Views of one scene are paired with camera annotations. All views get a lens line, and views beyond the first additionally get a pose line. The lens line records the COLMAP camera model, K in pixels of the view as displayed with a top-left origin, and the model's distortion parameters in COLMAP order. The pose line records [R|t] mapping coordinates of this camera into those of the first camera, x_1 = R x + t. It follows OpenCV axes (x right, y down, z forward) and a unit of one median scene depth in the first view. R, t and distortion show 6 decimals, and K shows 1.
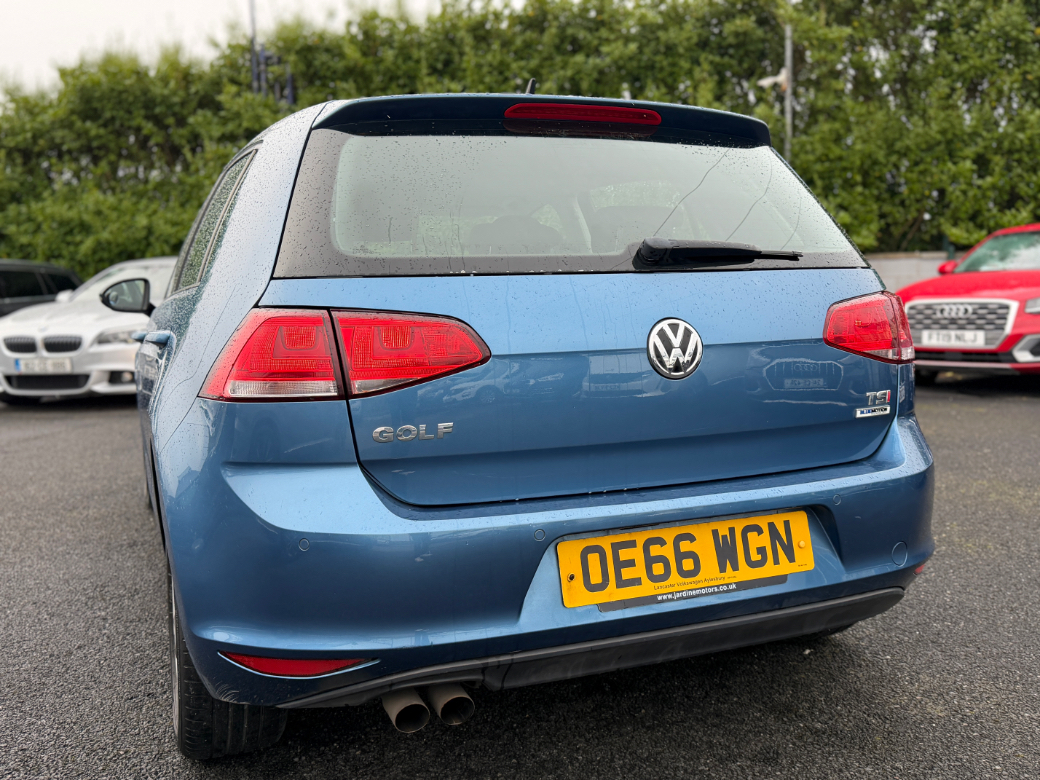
lens RADIAL K [[909.7, 0, 524.8], [0, 909.7, 388.9], [0, 0, 1]] dist [0.078020, -0.113362]
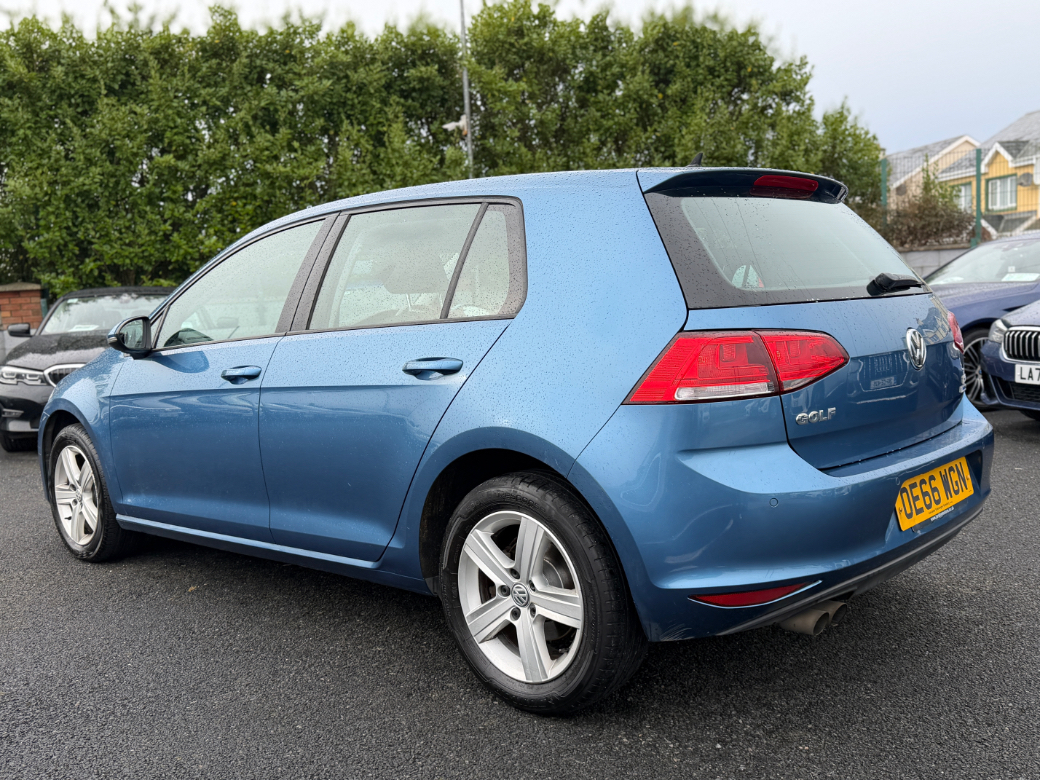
lens RADIAL K [[909.7, 0, 524.8], [0, 909.7, 388.9], [0, 0, 1]] dist [0.078020, -0.113362]
pose [[0.912408, -0.061585, 0.404621, -0.115871], [0.074223, 0.997120, -0.015605, -0.000498], [-0.402494, 0.044270, 0.914351, -0.009961]]
